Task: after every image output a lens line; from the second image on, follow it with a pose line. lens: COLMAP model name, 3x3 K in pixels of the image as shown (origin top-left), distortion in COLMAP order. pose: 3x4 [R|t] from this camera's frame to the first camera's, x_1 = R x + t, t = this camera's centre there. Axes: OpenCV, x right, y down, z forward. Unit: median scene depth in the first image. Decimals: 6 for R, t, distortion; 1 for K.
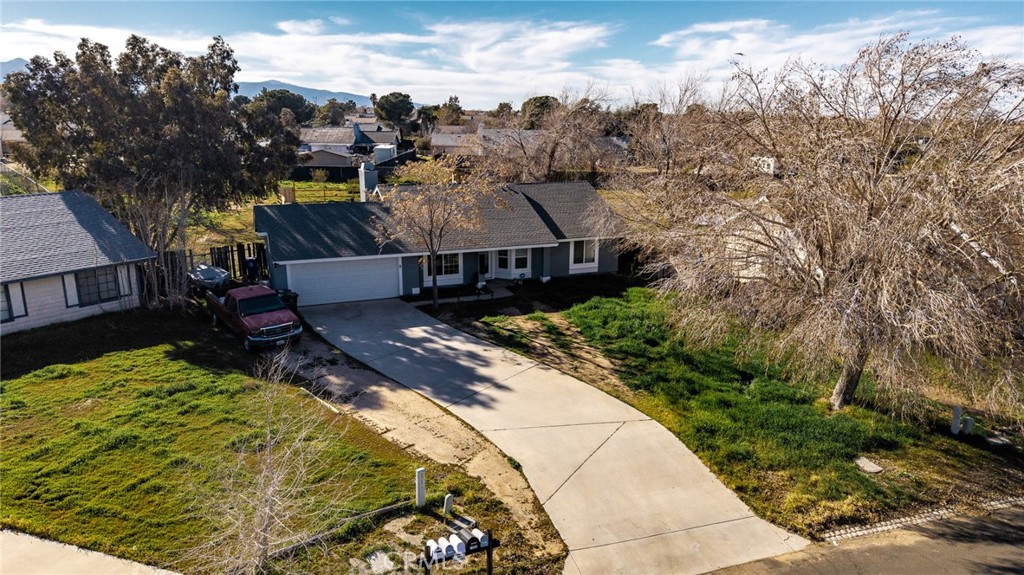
lens RADIAL K [[683.1, 0, 511.7], [0, 683.1, 286.3], [0, 0, 1]] dist [0.048069, -0.056565]
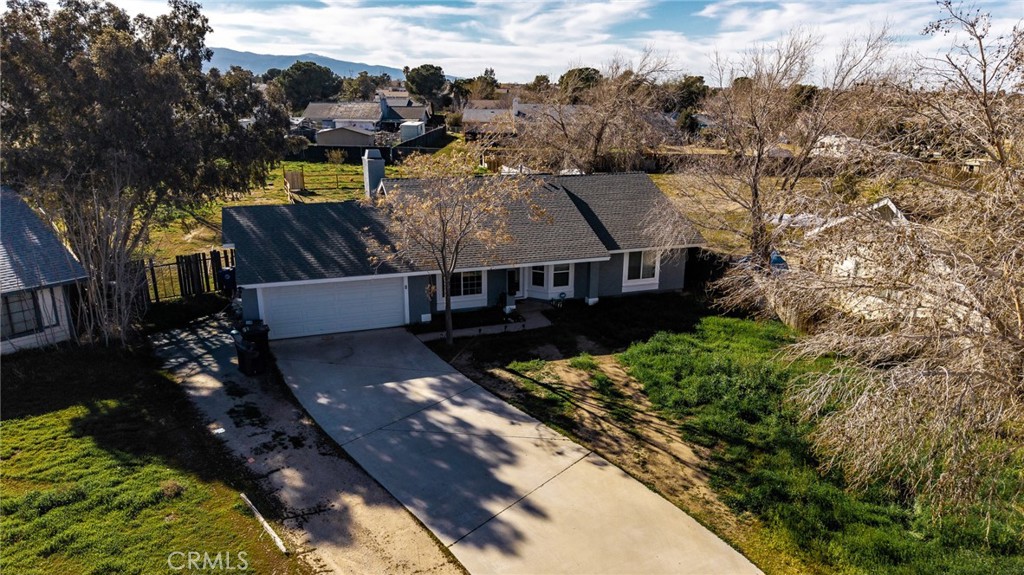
lens RADIAL K [[683.1, 0, 511.9], [0, 683.1, 286.3], [0, 0, 1]] dist [0.048069, -0.056565]
pose [[0.998630, 0.014559, -0.050254, -0.004873], [-0.012740, 0.999258, 0.036338, -0.065891], [0.050746, -0.035648, 0.998075, 0.254666]]
